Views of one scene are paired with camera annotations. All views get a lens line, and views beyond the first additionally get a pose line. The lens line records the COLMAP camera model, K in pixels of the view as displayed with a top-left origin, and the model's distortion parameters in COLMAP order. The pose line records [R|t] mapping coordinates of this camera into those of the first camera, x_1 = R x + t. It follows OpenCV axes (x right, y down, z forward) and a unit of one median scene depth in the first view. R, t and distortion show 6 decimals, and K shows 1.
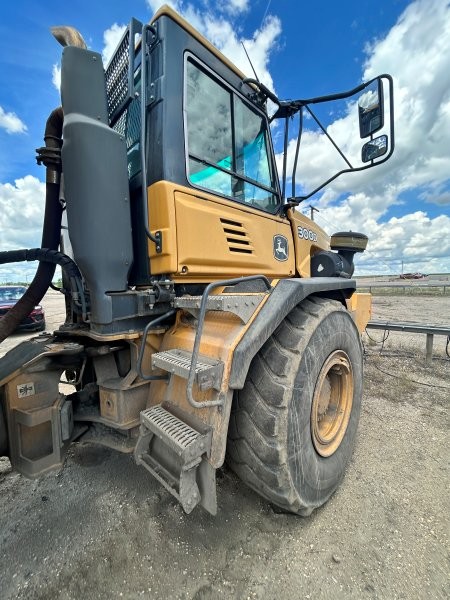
lens RADIAL K [[241.4, 0, 224.1], [0, 241.4, 300.1], [0, 0, 1]] dist [-0.001095, 0.000656]
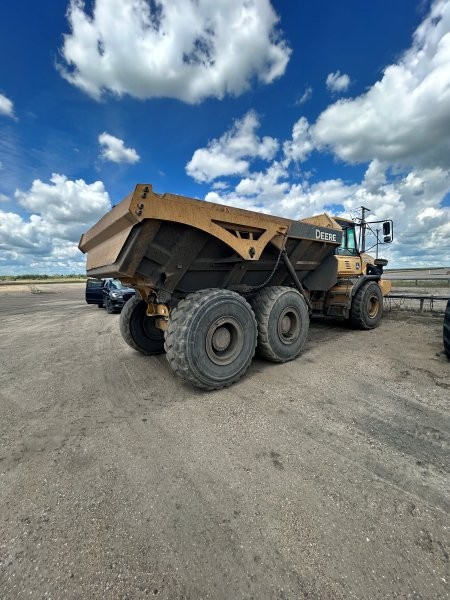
lens RADIAL K [[241.4, 0, 224.1], [0, 241.4, 300.1], [0, 0, 1]] dist [-0.001095, 0.000656]
pose [[0.987411, 0.021582, -0.156696, -1.568094], [-0.016264, 0.999250, 0.035138, 0.247762], [0.157337, -0.032147, 0.987022, -3.872686]]
